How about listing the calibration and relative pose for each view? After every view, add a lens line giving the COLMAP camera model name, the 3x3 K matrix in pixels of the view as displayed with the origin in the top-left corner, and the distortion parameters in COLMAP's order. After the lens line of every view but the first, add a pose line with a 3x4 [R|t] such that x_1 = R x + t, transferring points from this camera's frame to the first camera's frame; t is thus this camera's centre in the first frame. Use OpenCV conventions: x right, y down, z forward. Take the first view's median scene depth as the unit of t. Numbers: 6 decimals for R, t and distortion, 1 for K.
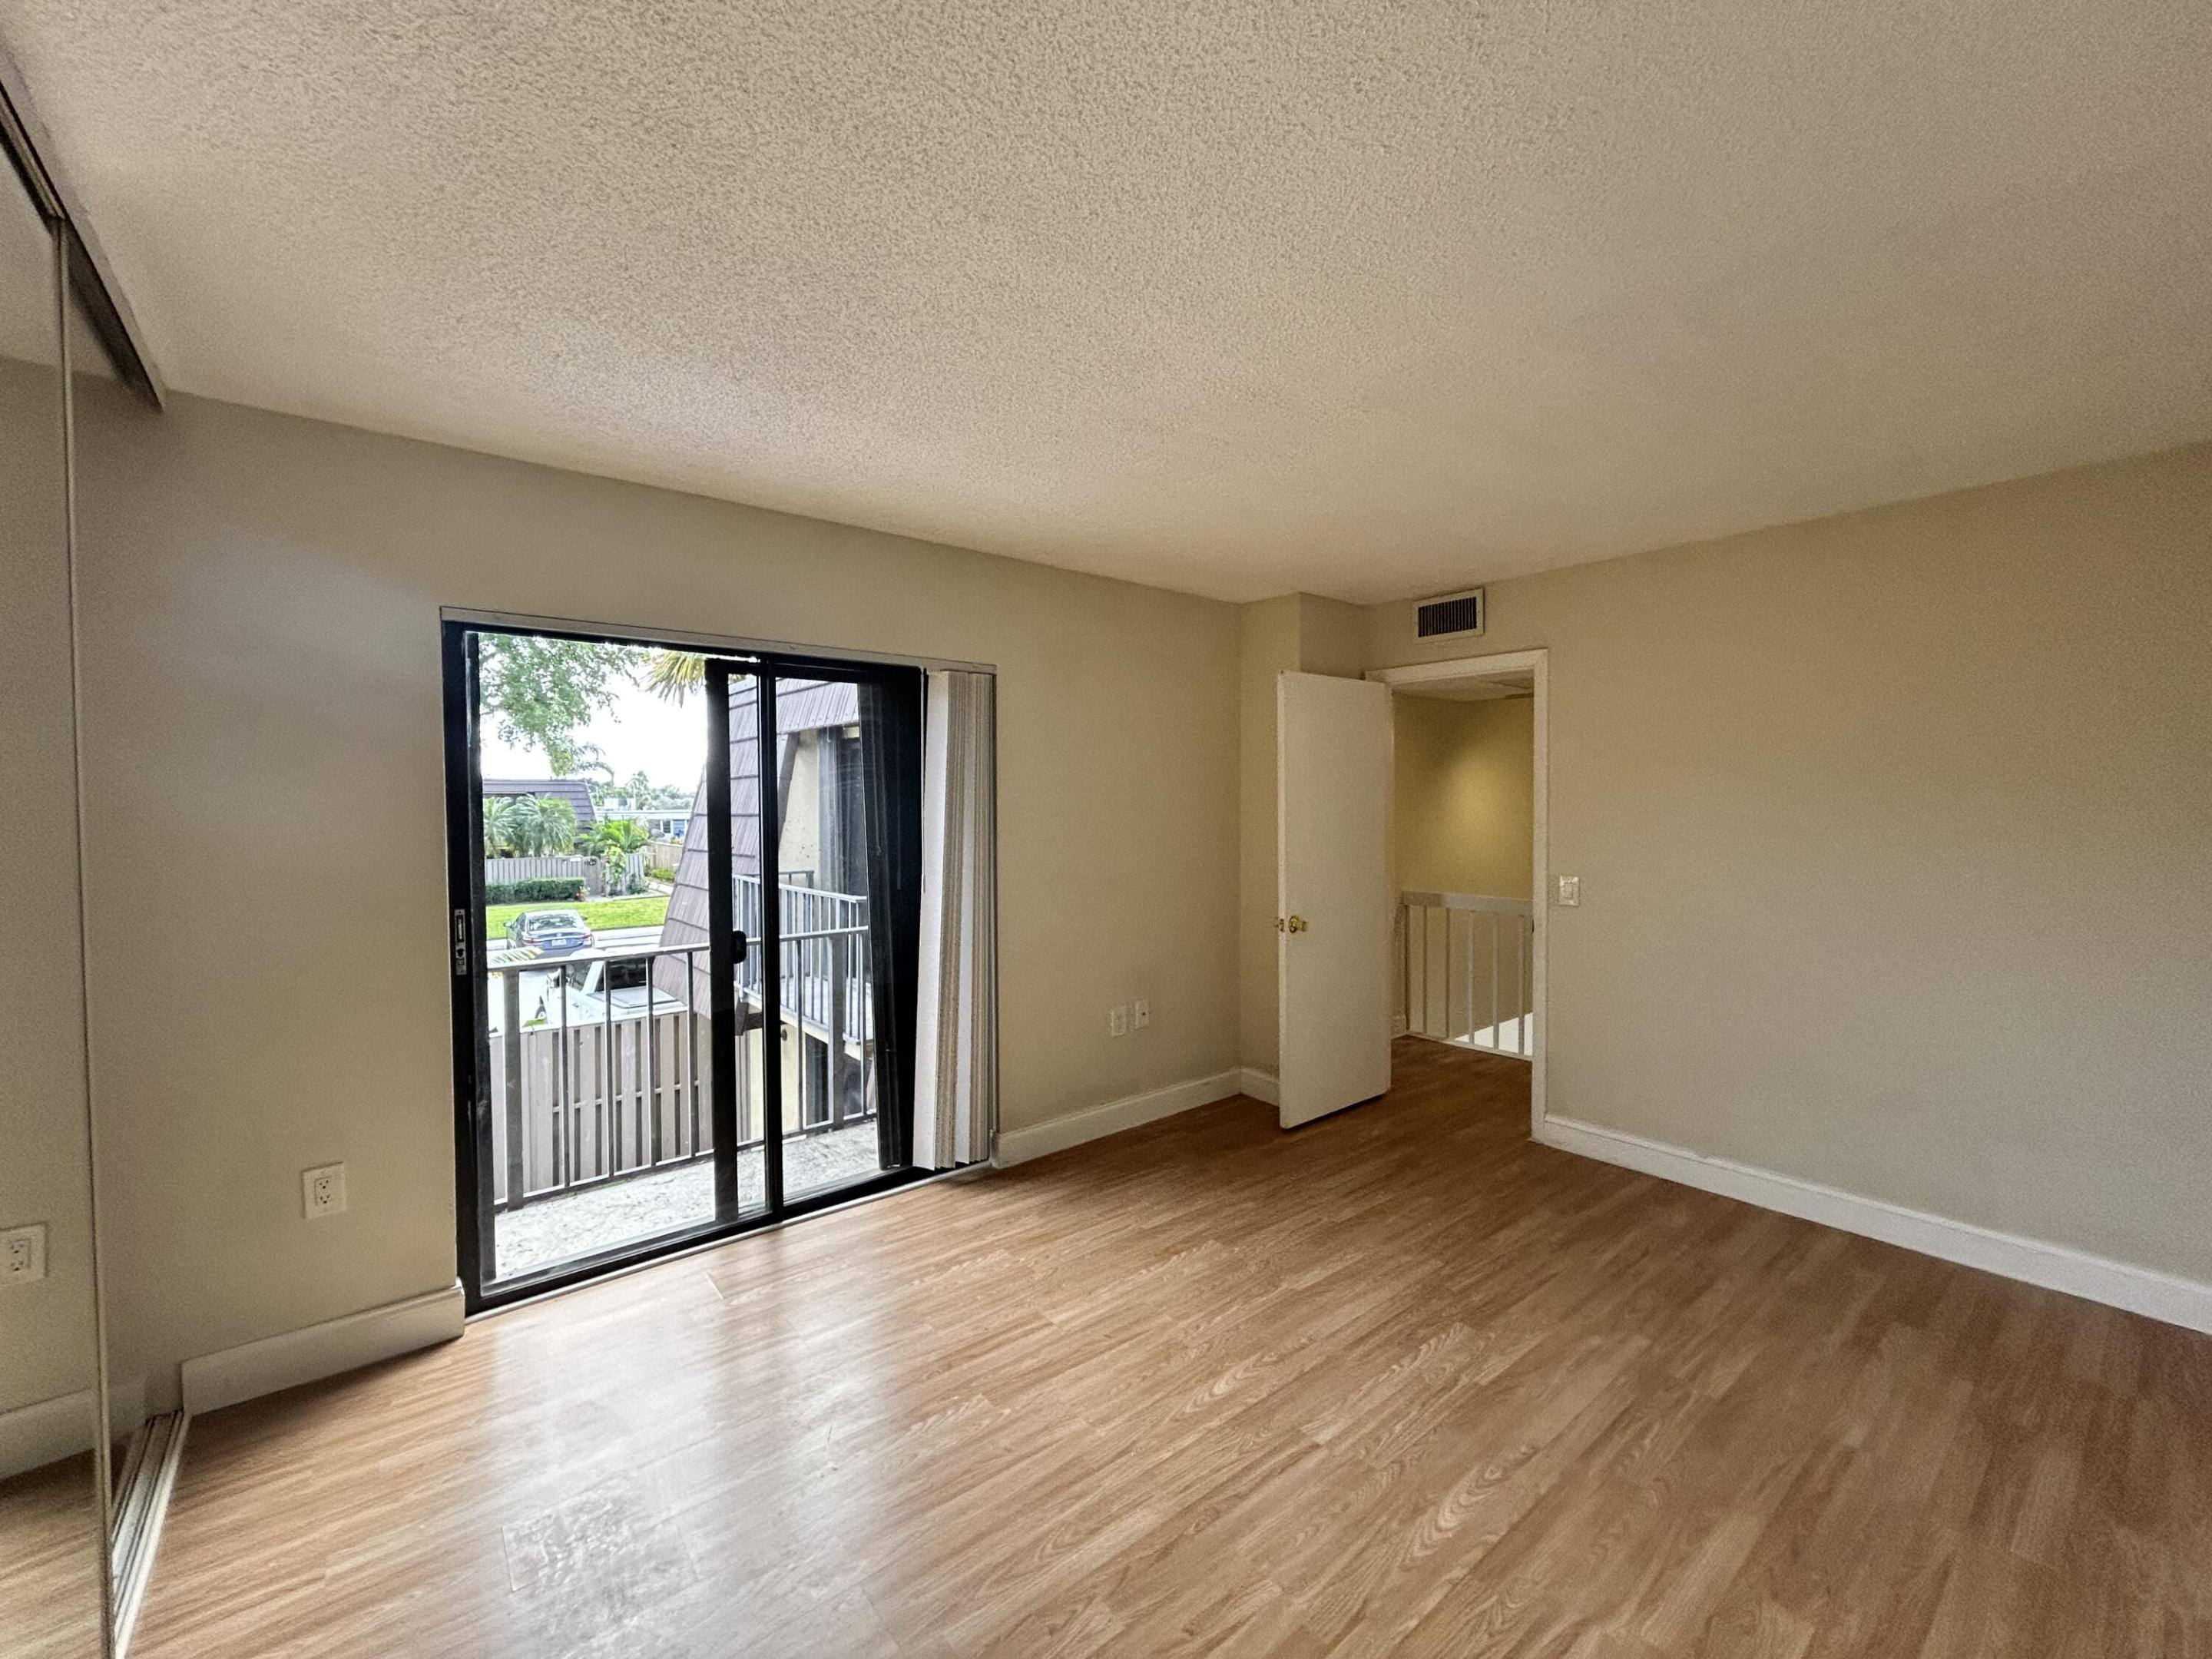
lens RADIAL K [[899.4, 0, 1098.2], [0, 899.4, 829.1], [0, 0, 1]] dist [0.000192, -0.000197]
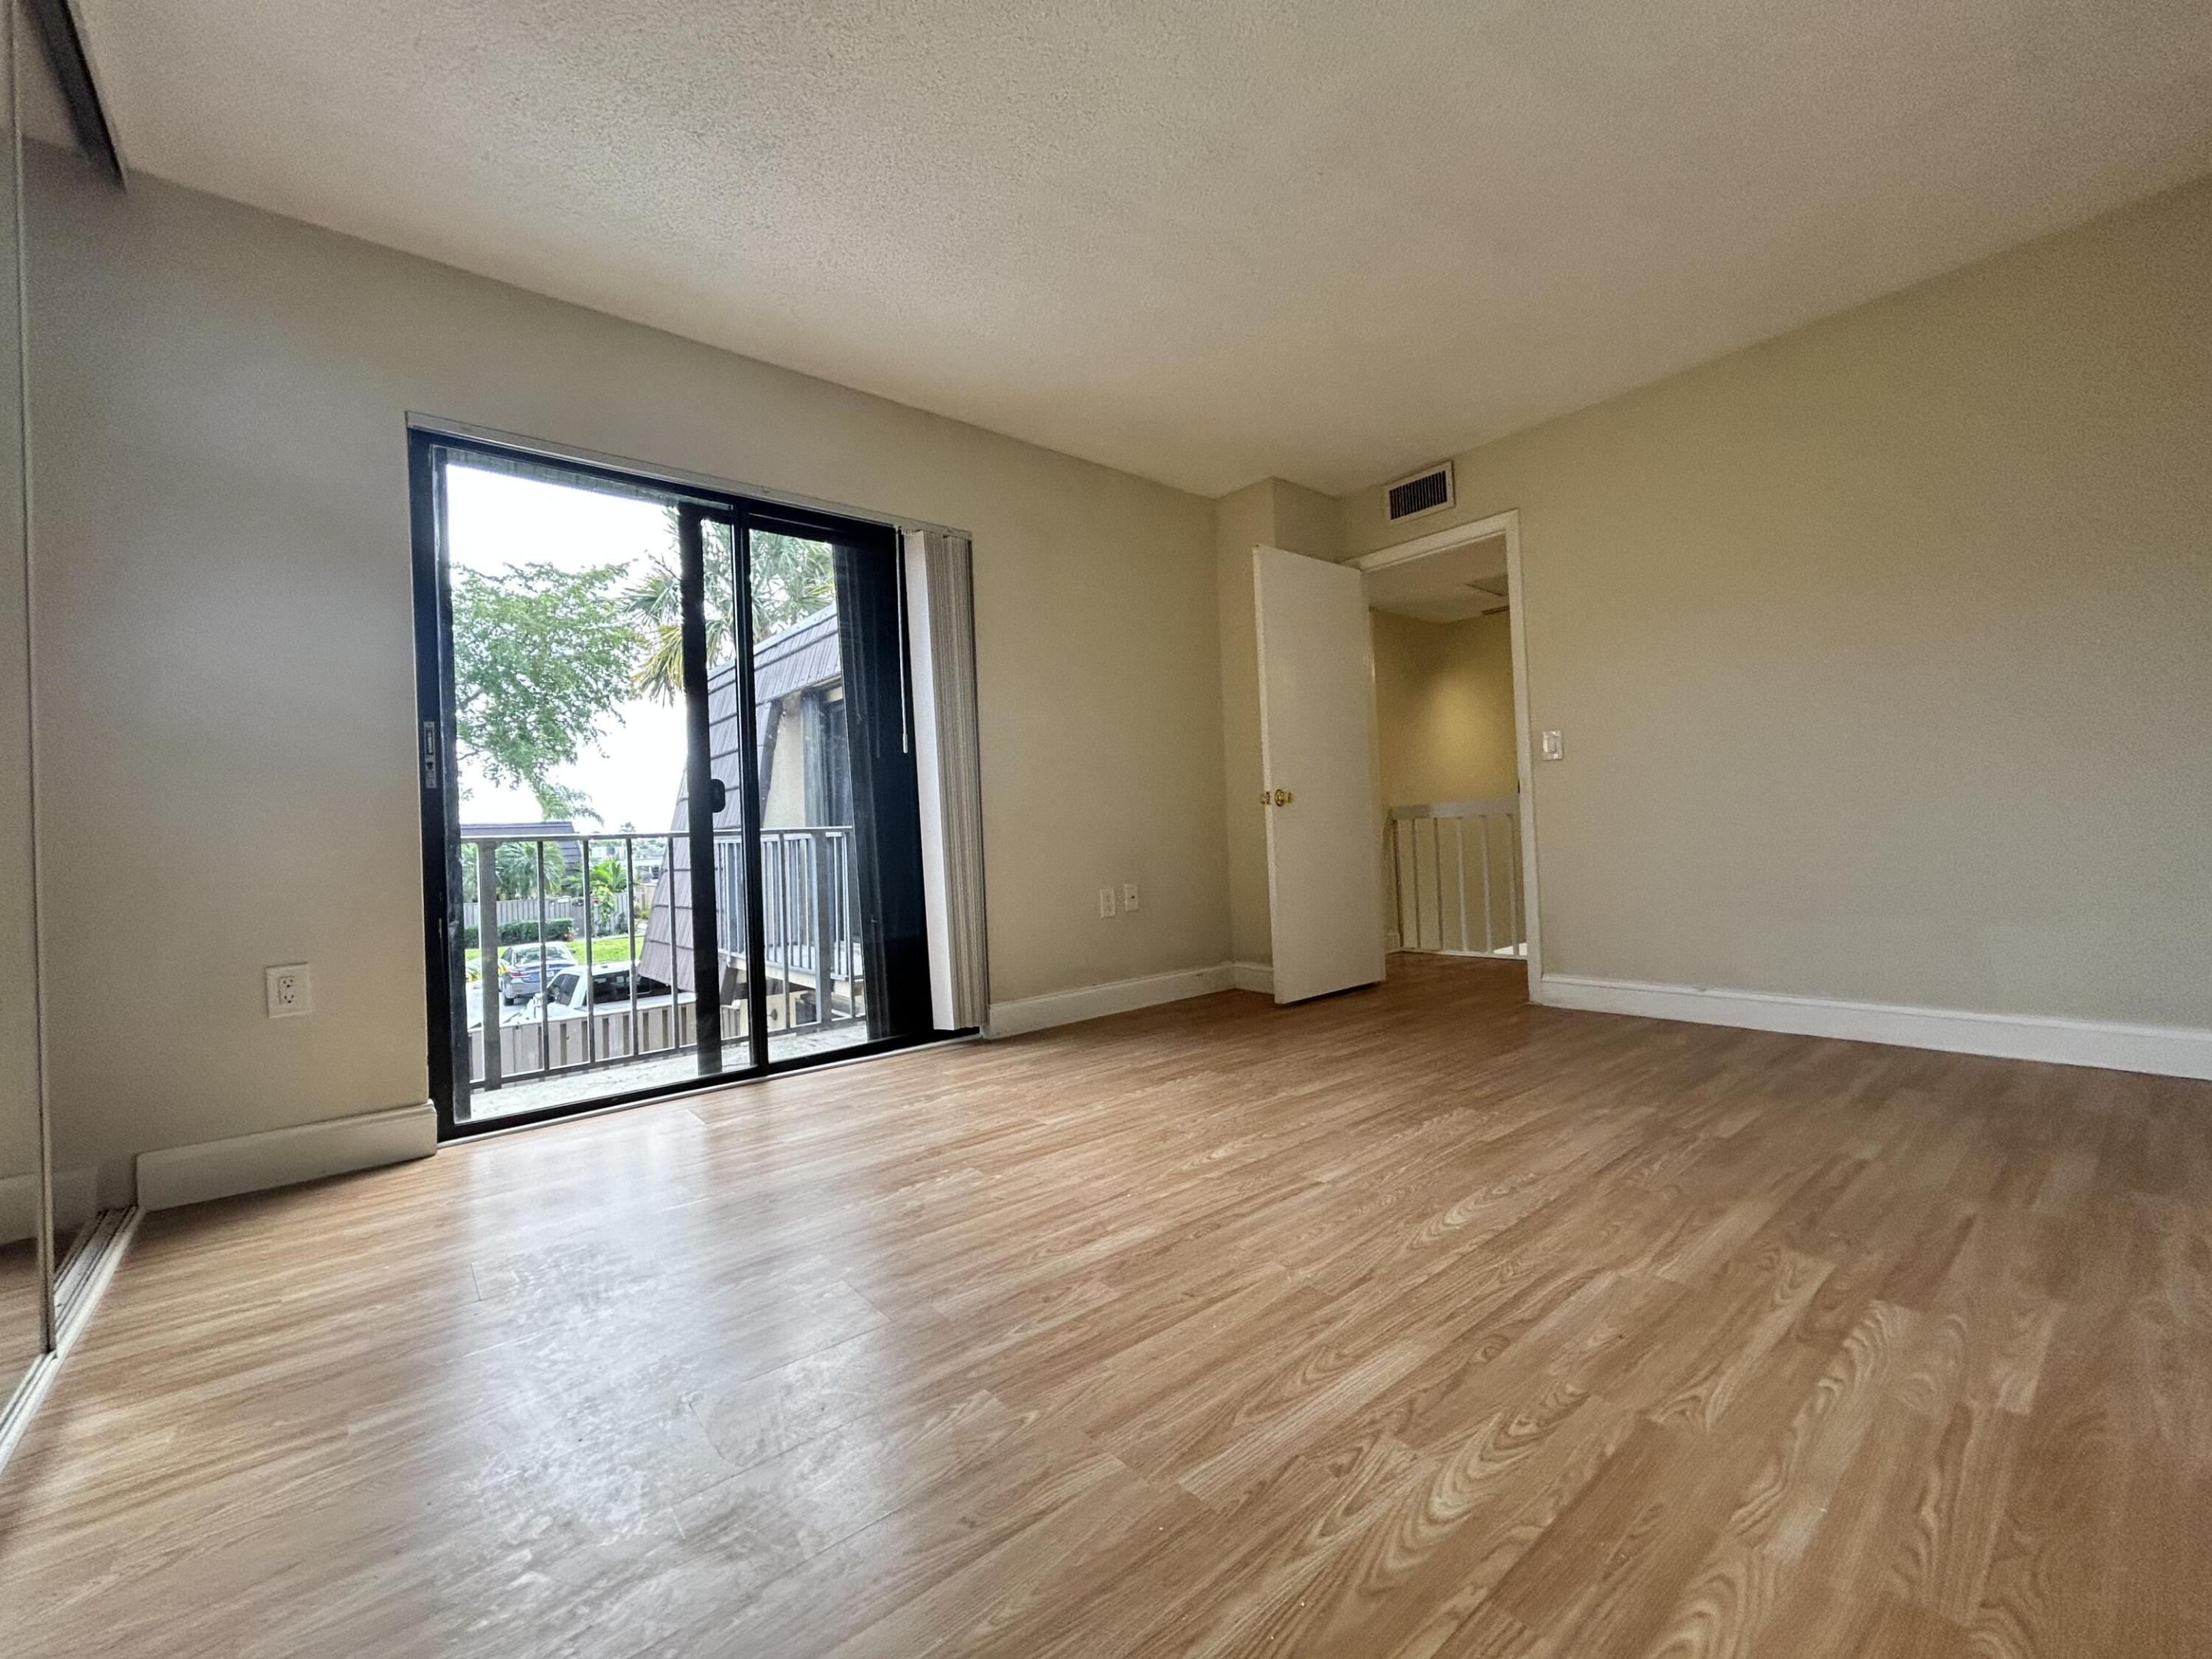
lens RADIAL K [[899.4, 0, 1098.6], [0, 899.4, 830.8], [0, 0, 1]] dist [0.000192, -0.000197]
pose [[0.999283, -0.036159, 0.011205, 0.007142], [0.036566, 0.998587, -0.038561, 0.276746], [-0.009794, 0.038943, 0.999193, 0.014937]]
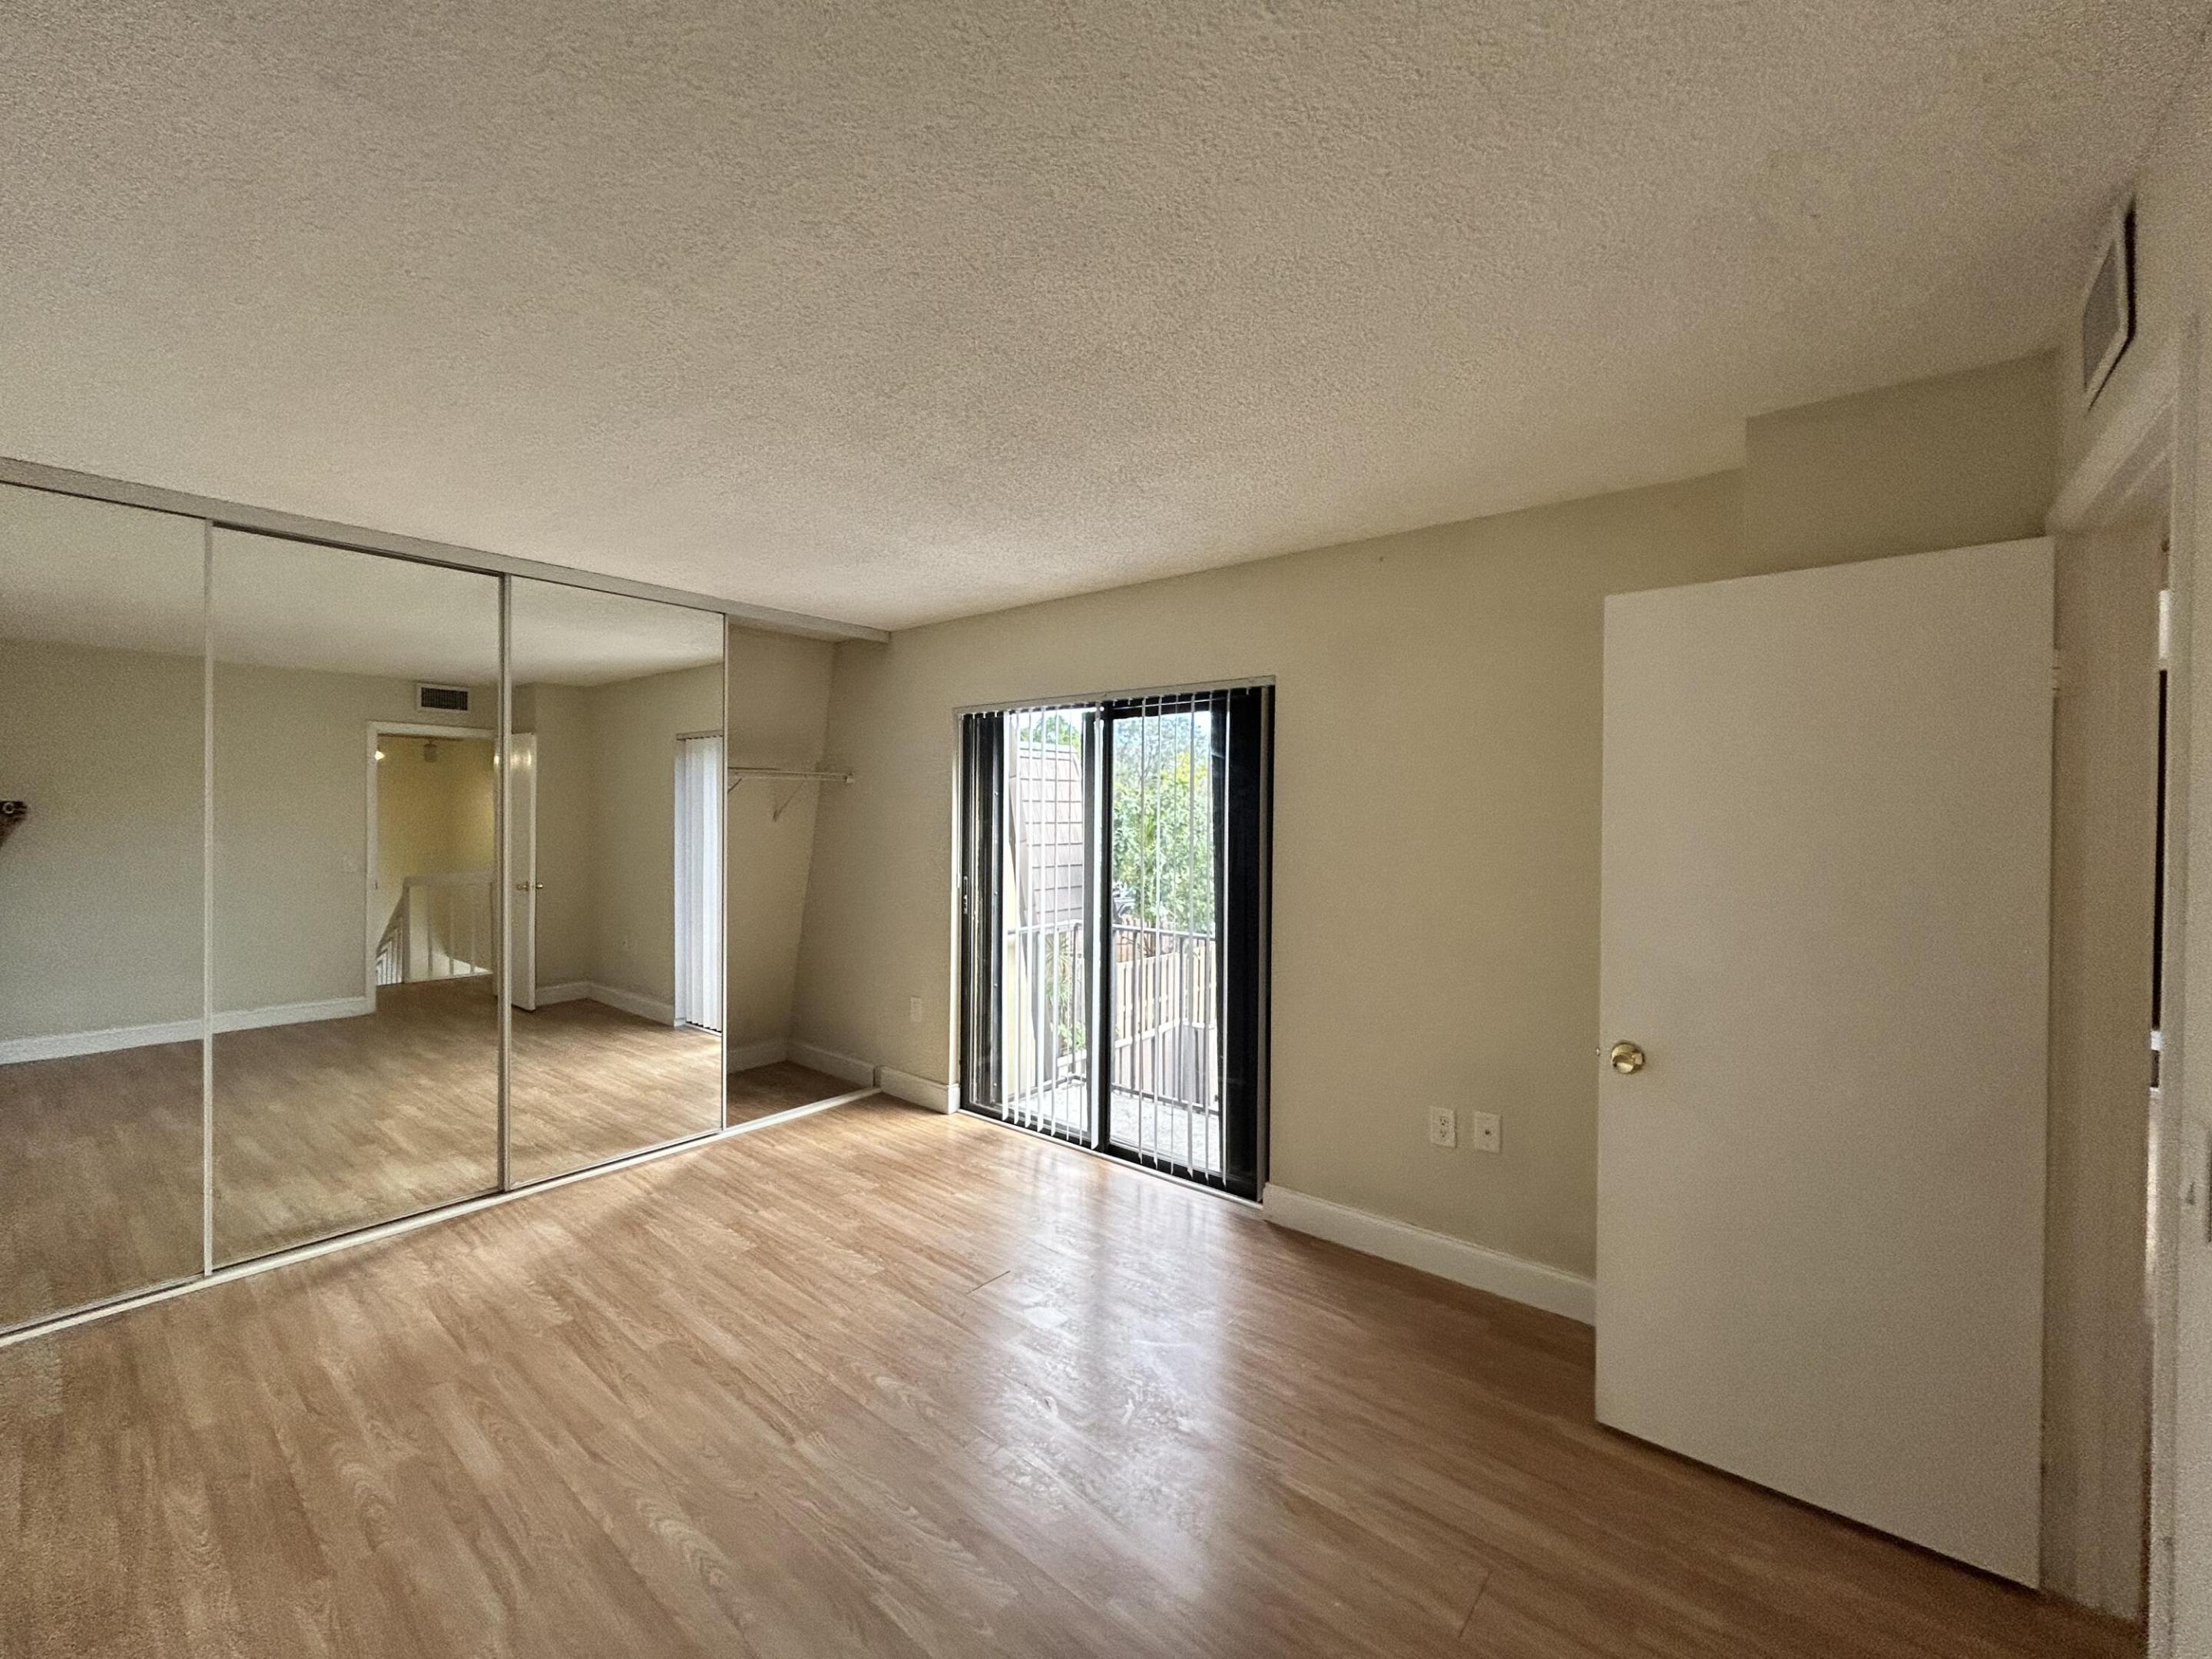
lens RADIAL K [[899.4, 0, 1108.0], [0, 899.4, 823.2], [0, 0, 1]] dist [0.000192, -0.000197]
pose [[0.202245, 0.016273, -0.979200, 1.086225], [-0.042459, 0.999068, 0.007833, -0.040287], [0.978414, 0.039991, 0.202748, 0.921528]]
